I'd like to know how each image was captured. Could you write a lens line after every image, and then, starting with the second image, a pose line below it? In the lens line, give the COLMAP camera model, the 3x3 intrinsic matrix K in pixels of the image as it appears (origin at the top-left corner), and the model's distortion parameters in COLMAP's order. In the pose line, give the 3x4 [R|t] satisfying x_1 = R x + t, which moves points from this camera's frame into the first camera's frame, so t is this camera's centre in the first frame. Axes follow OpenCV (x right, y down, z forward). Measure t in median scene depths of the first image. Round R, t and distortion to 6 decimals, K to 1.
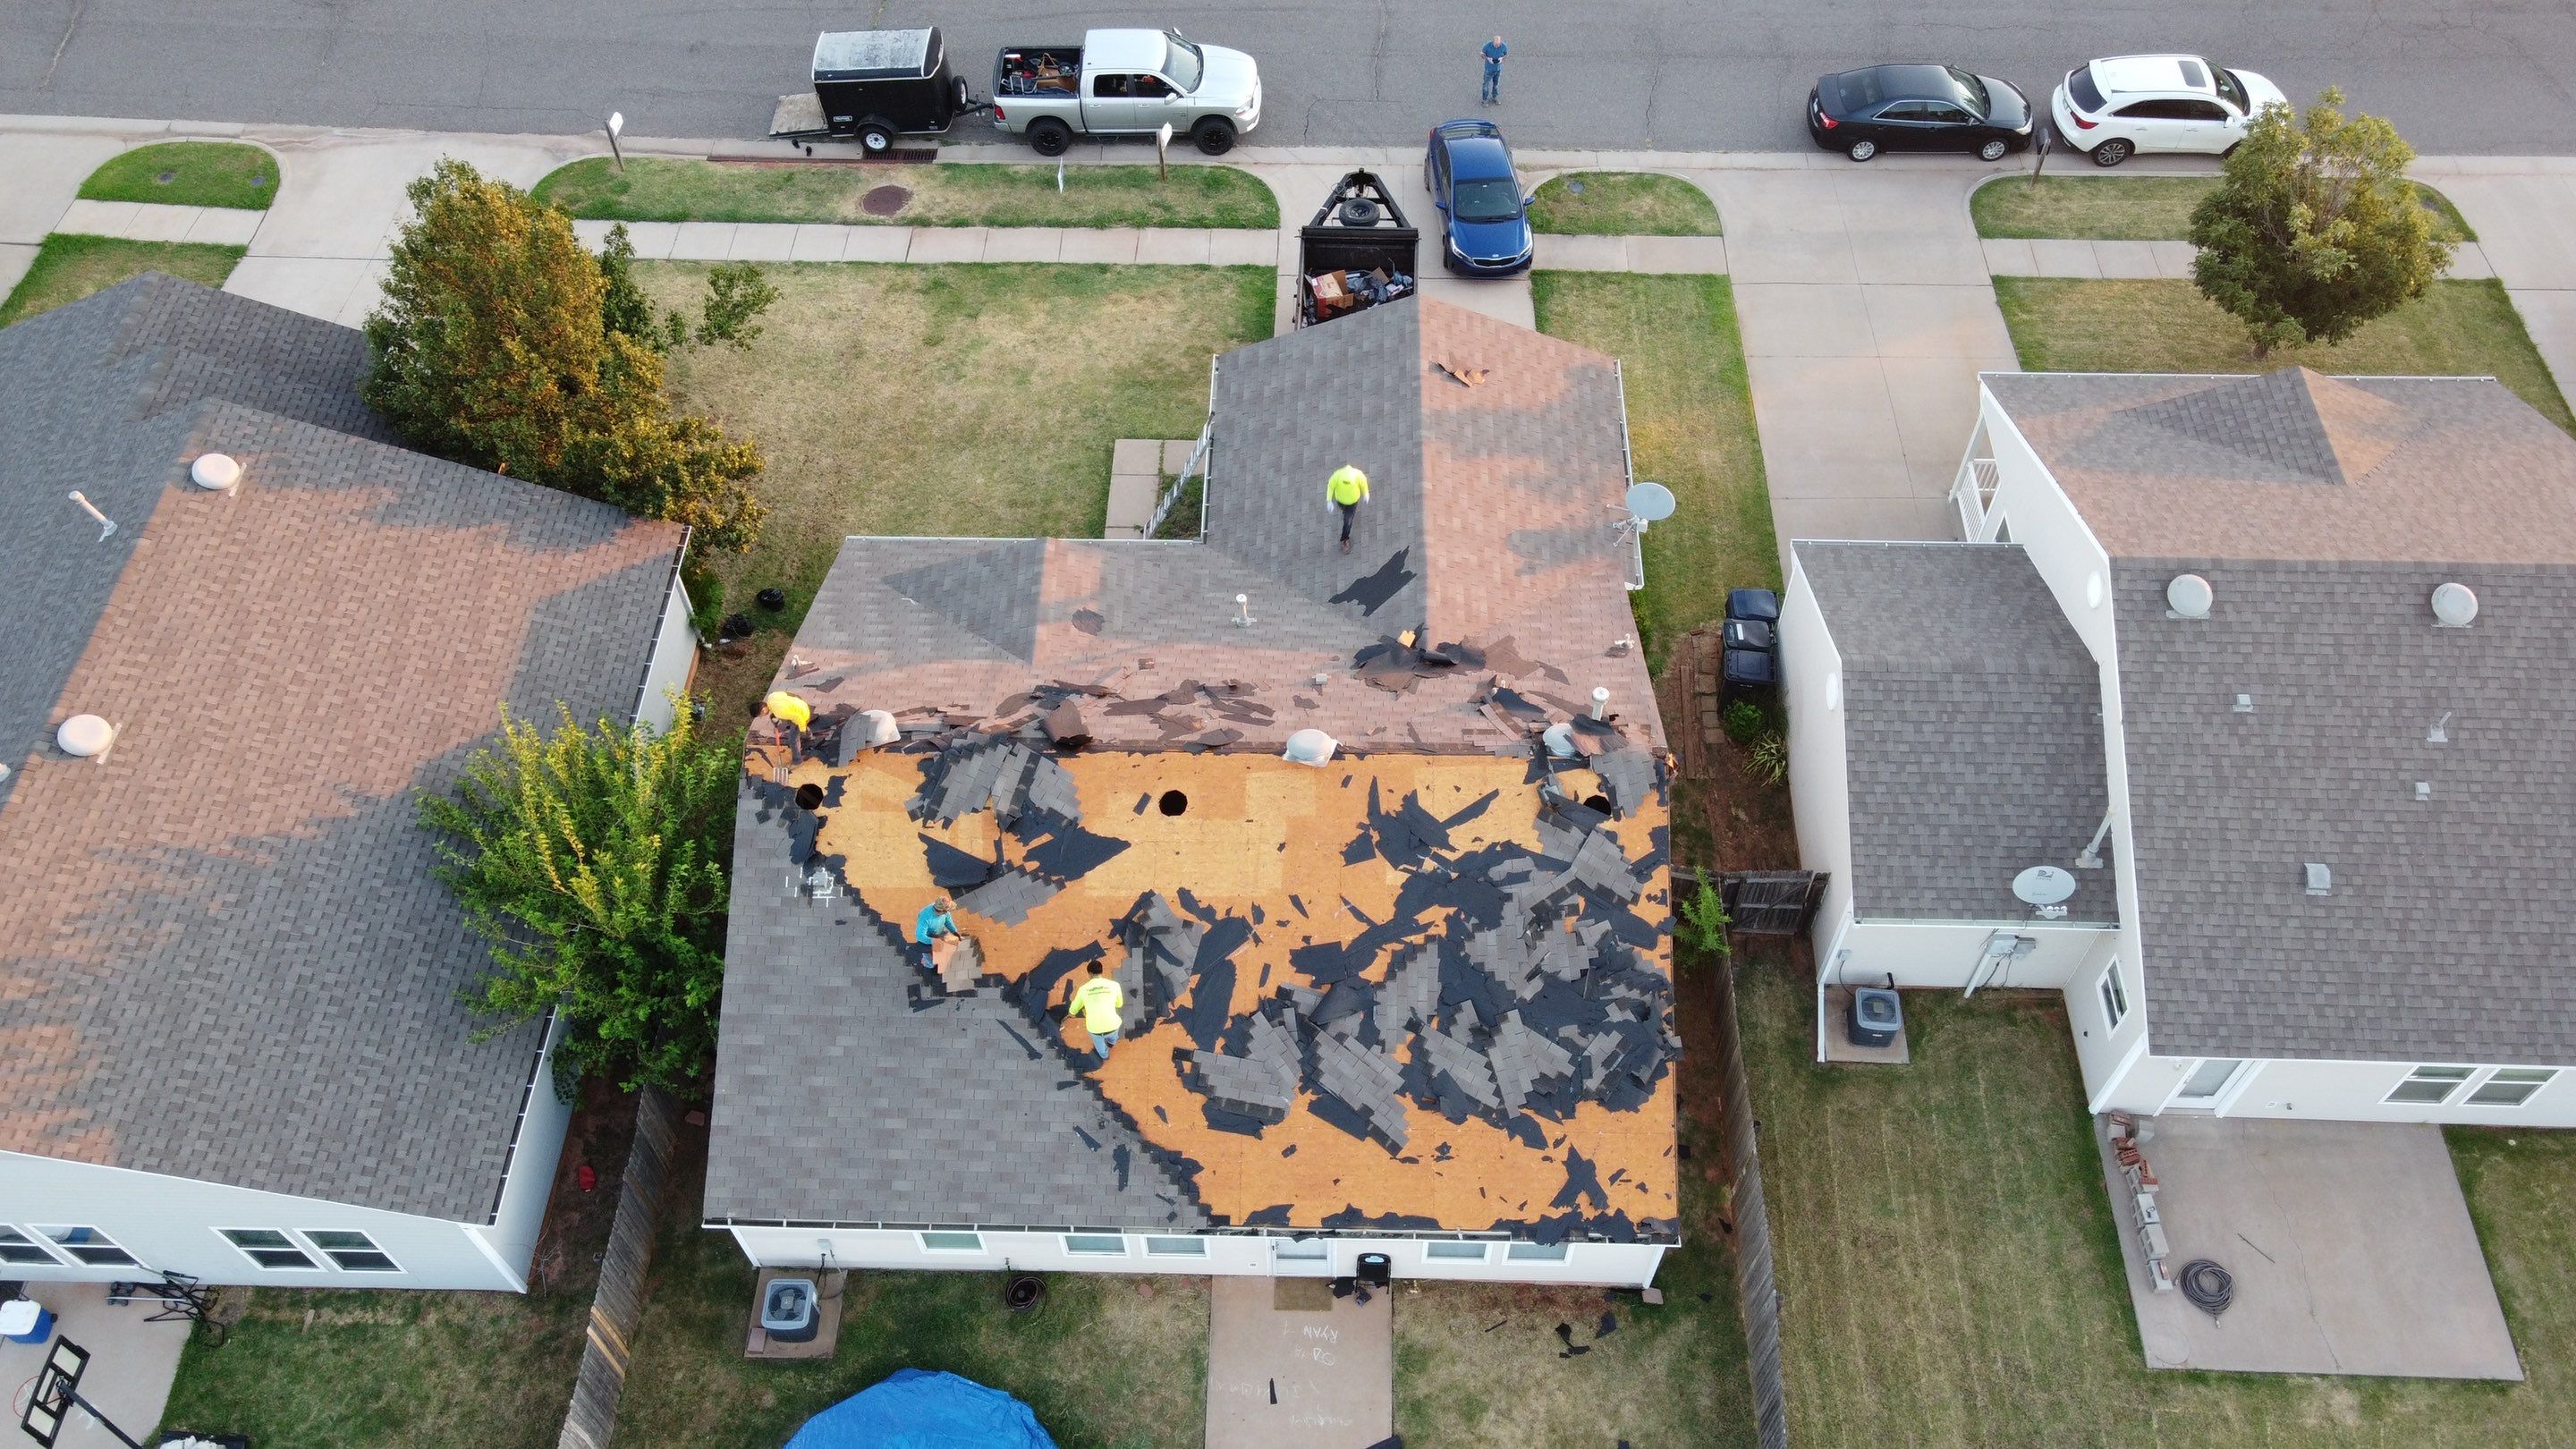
lens RADIAL K [[1973.9, 0, 1288.3], [0, 1973.9, 715.3], [0, 0, 1]] dist [0.004330, 0.019861]
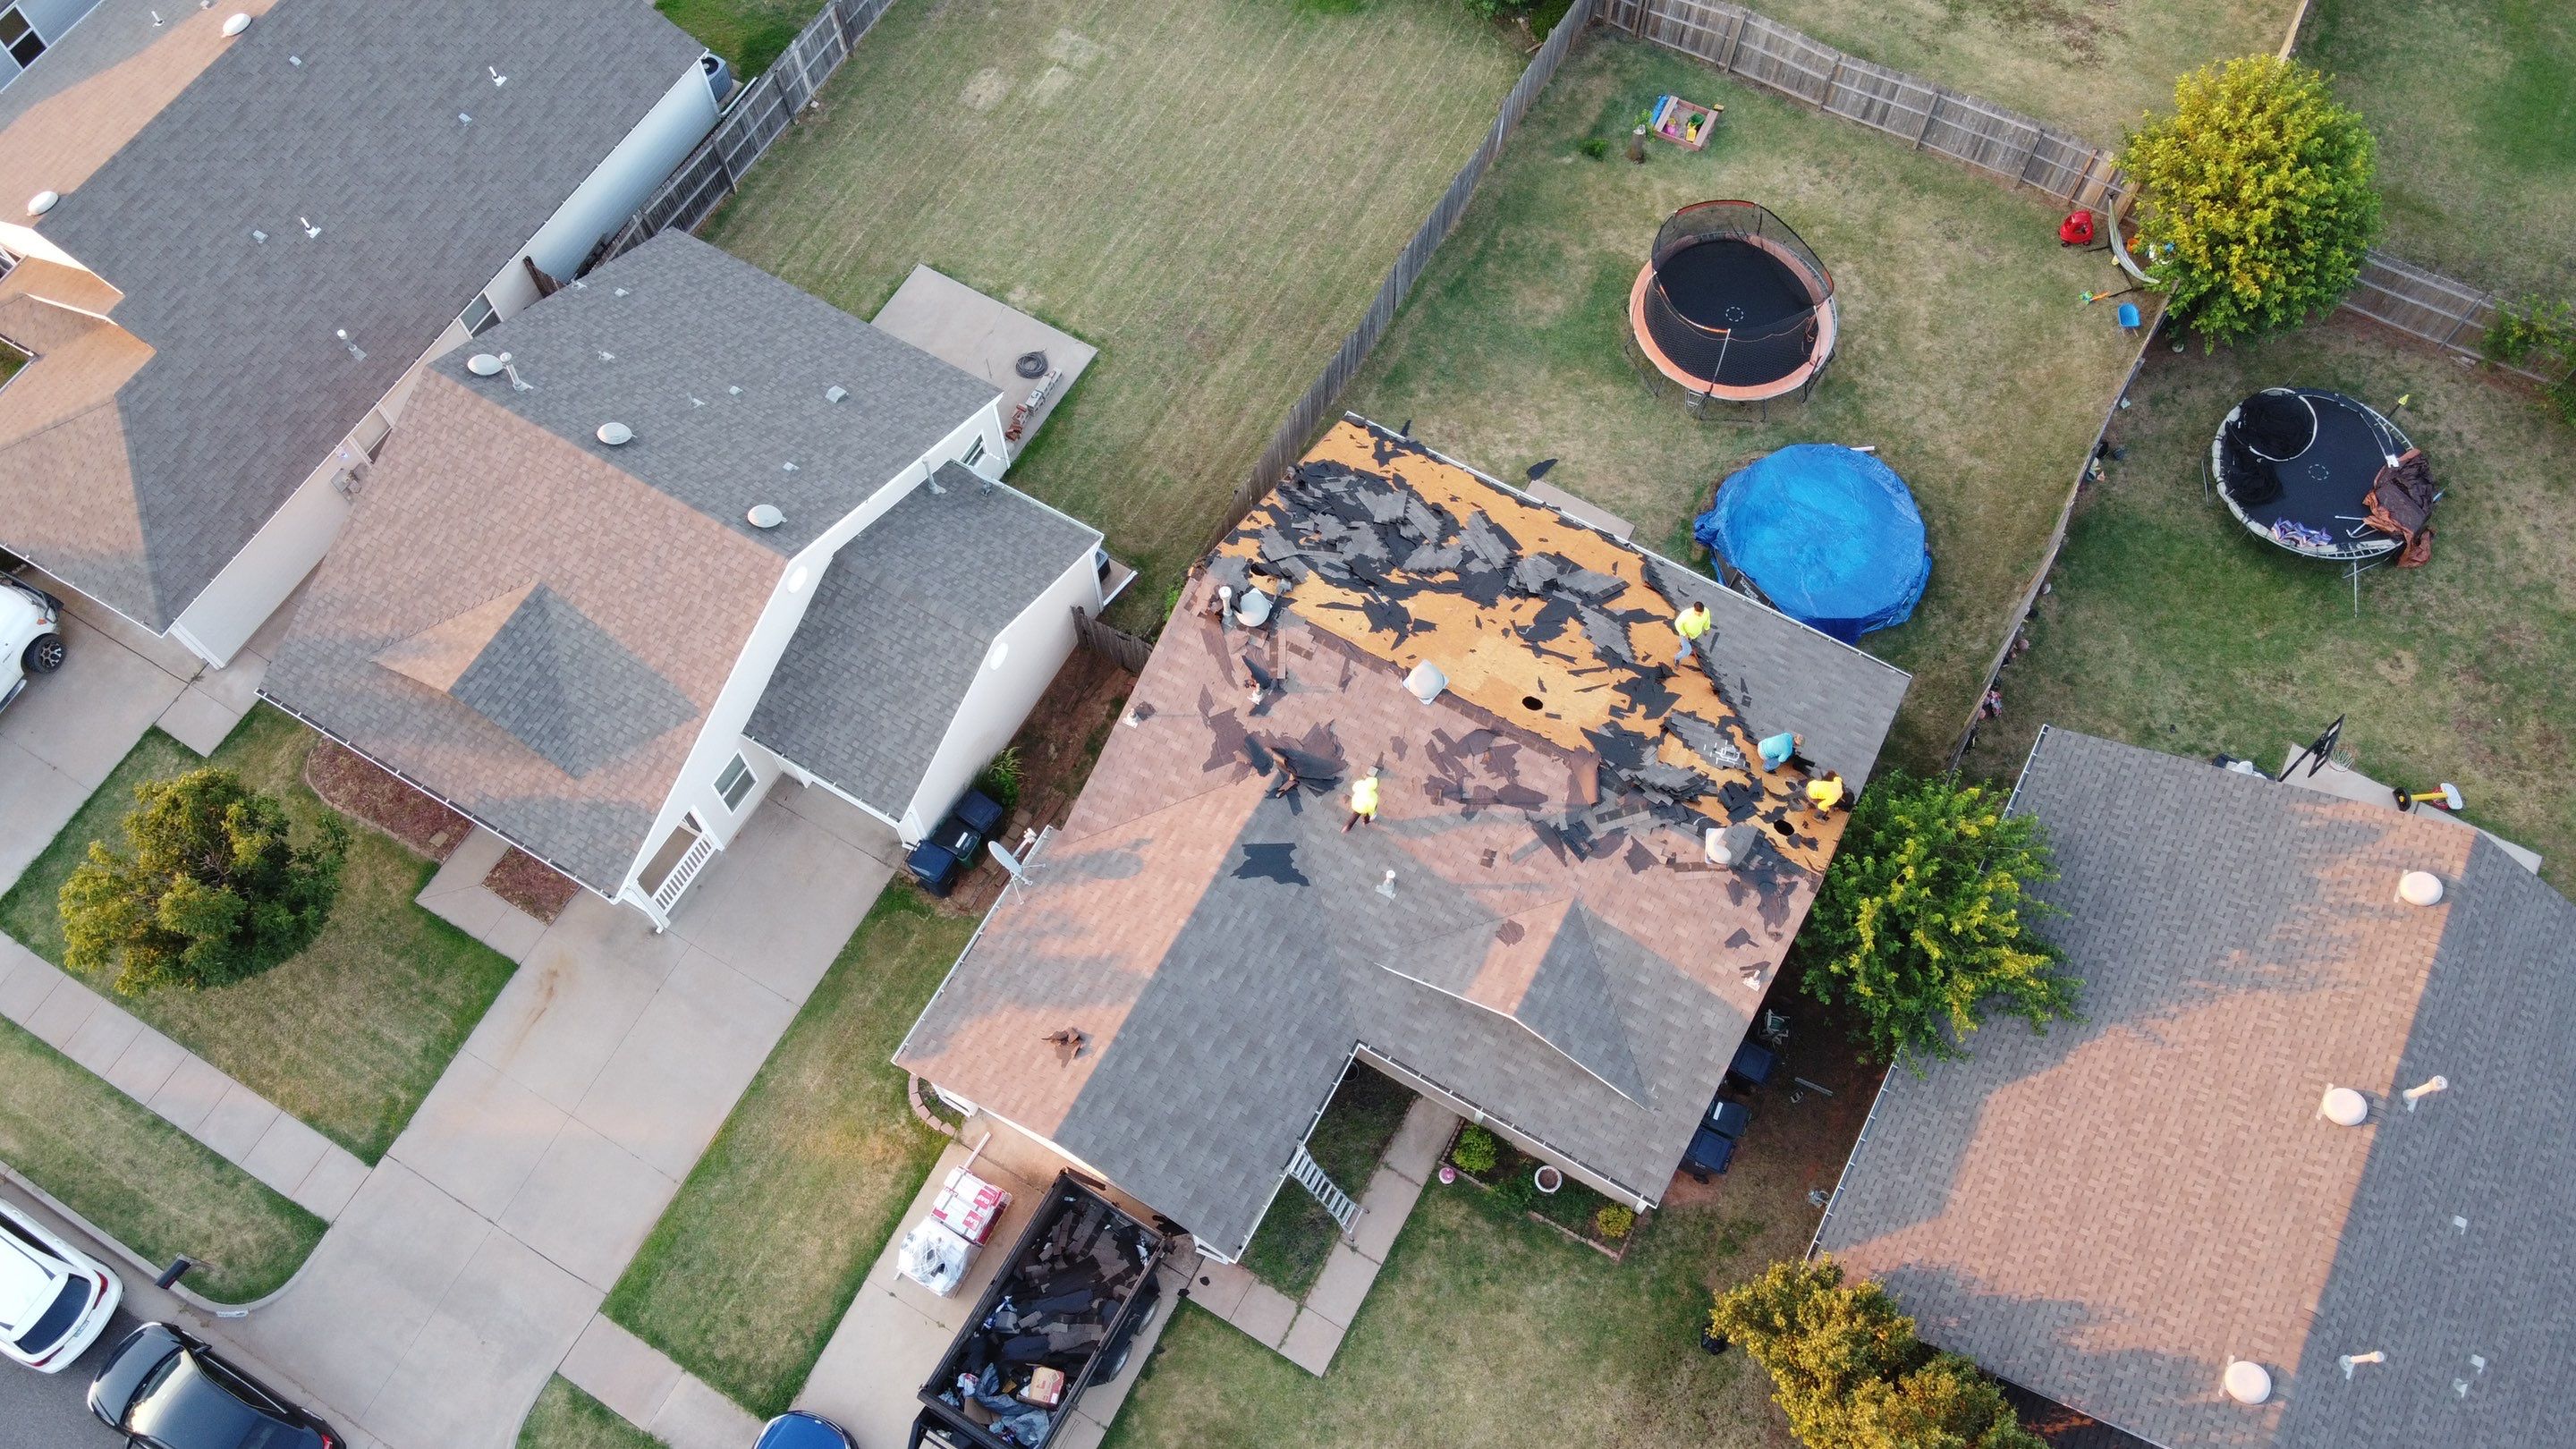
lens RADIAL K [[1973.9, 0, 1288.3], [0, 1973.9, 715.3], [0, 0, 1]] dist [0.004330, 0.019861]
pose [[-0.882066, -0.416728, 0.219768, -0.197303], [0.389274, -0.381908, 0.838220, -1.079357], [-0.265378, 0.824915, 0.499089, 0.357240]]
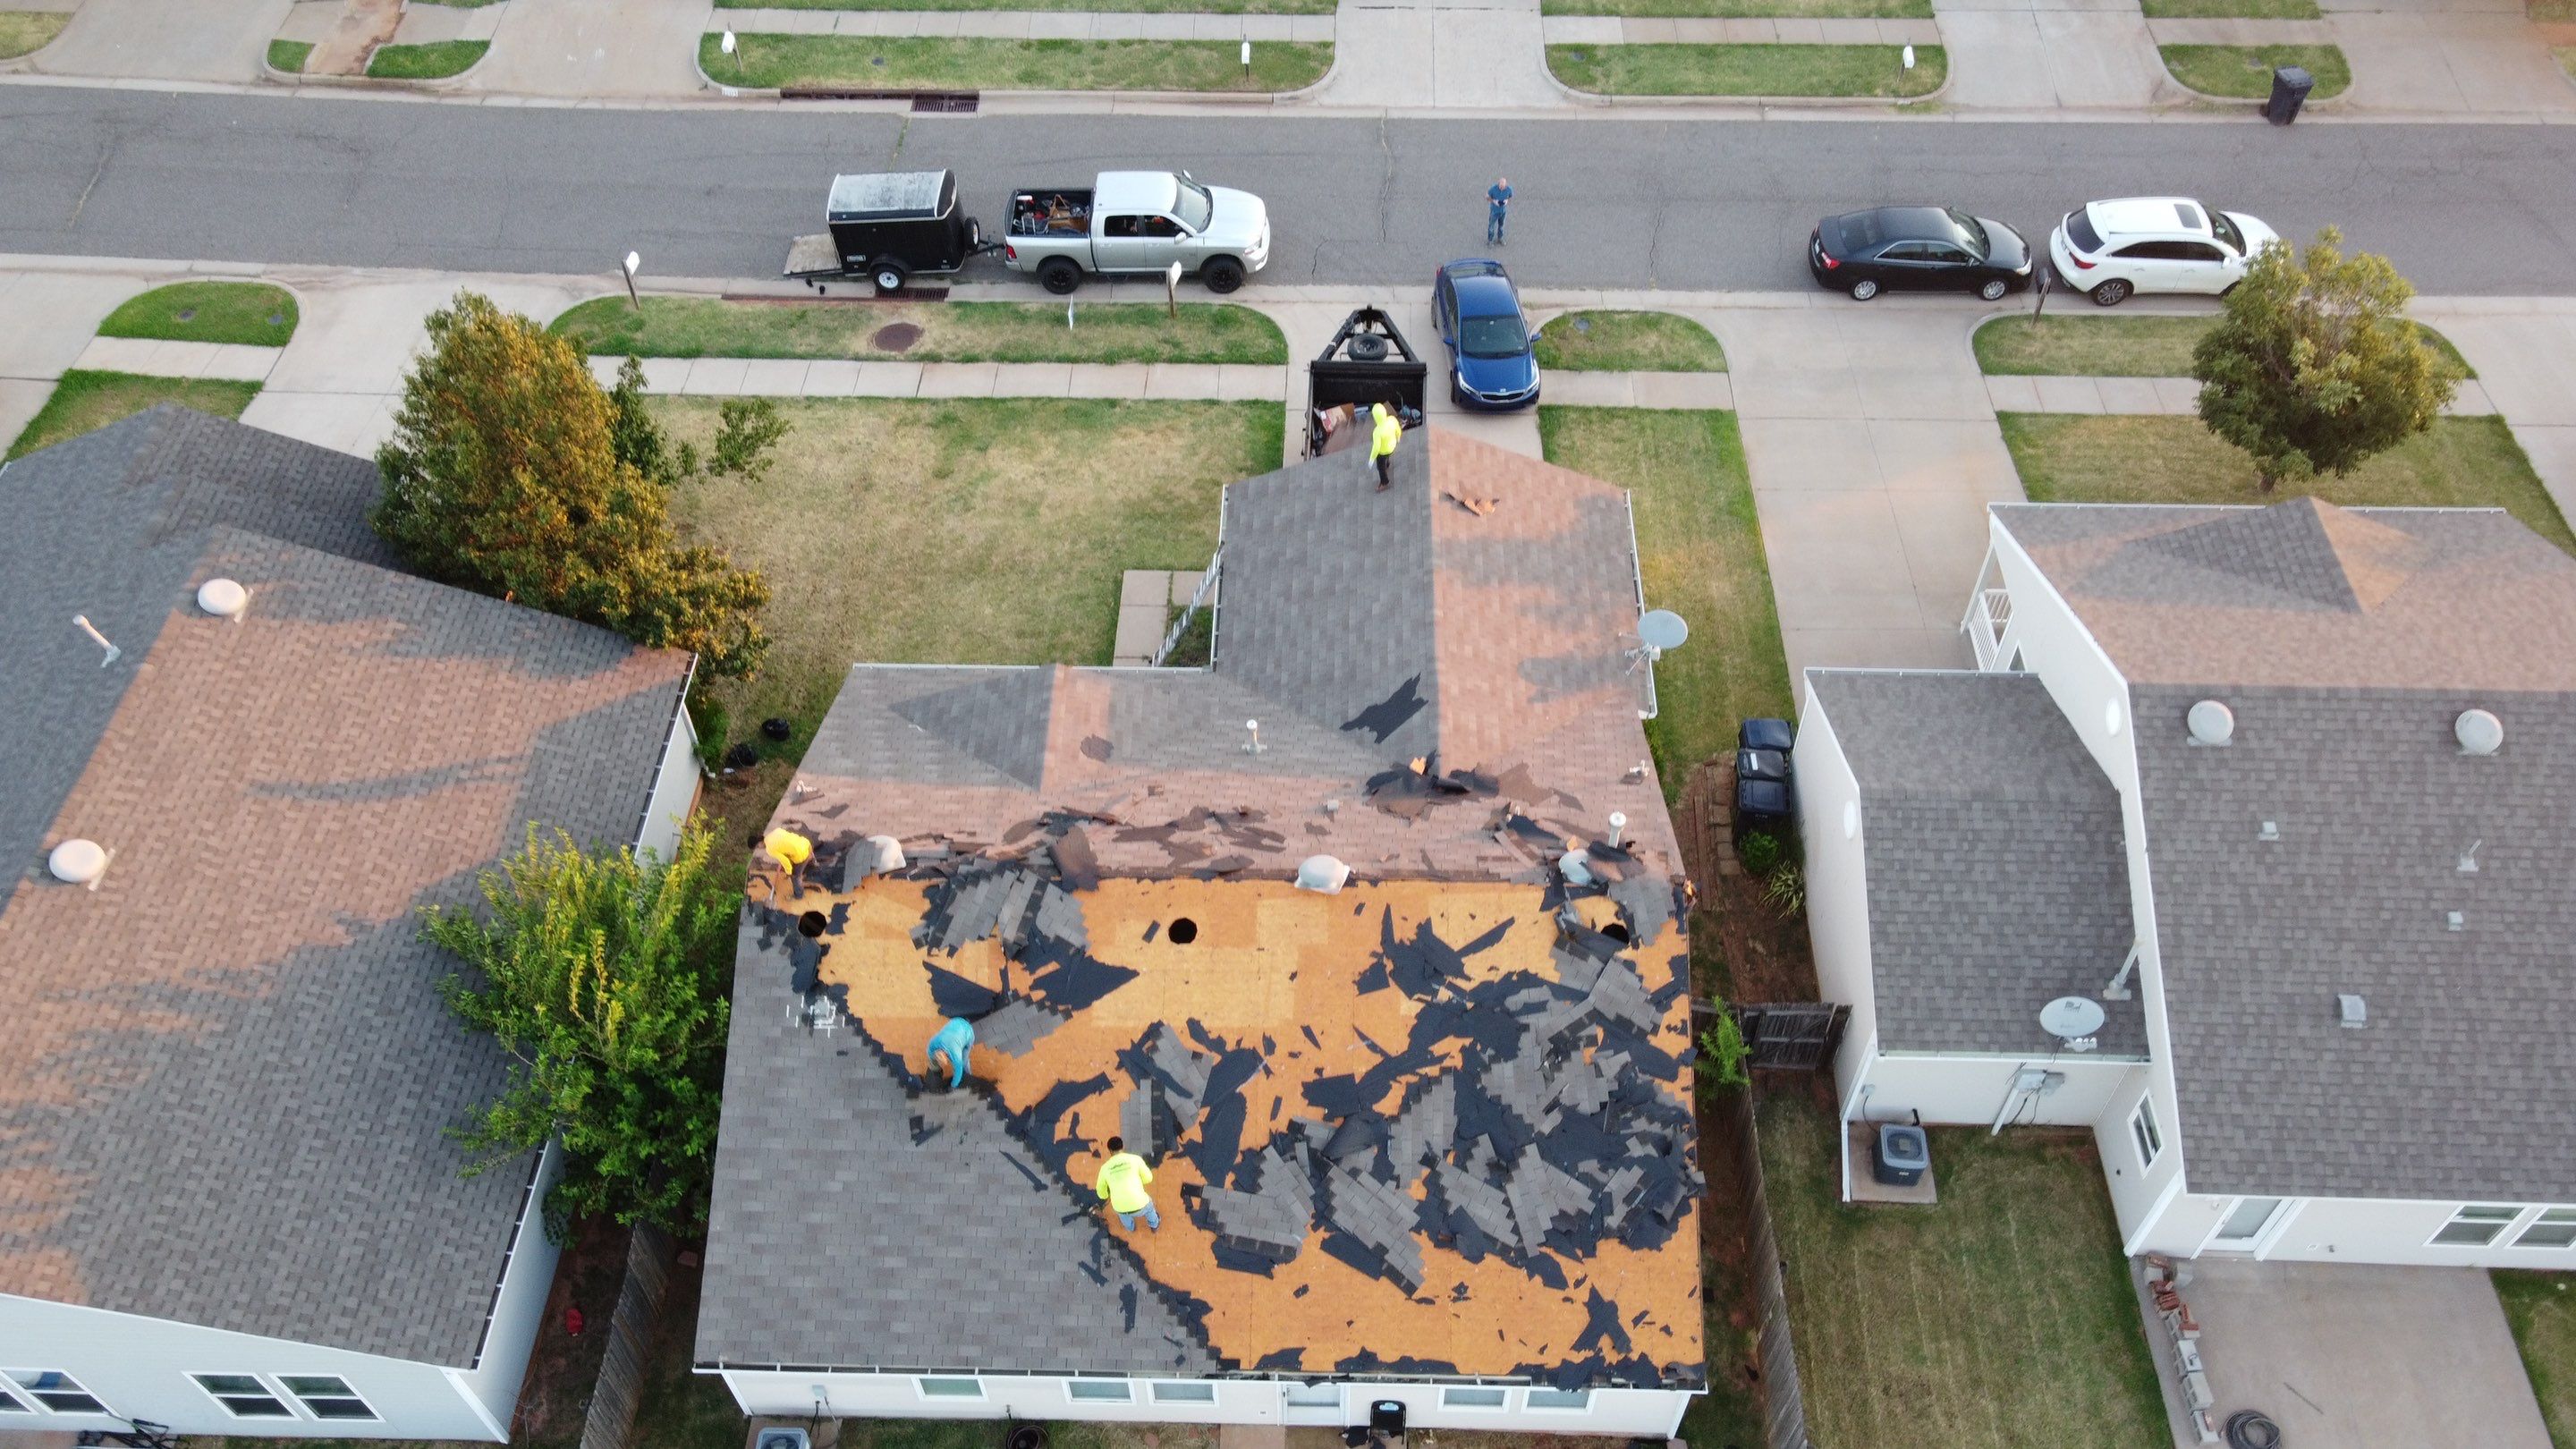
lens RADIAL K [[1973.9, 0, 1288.3], [0, 1973.9, 715.3], [0, 0, 1]] dist [0.004330, 0.019861]
pose [[0.999999, 0.001007, -0.000532, -0.005106], [-0.001043, 0.997261, -0.073959, 0.009542], [0.000456, 0.073959, 0.997261, 0.012449]]
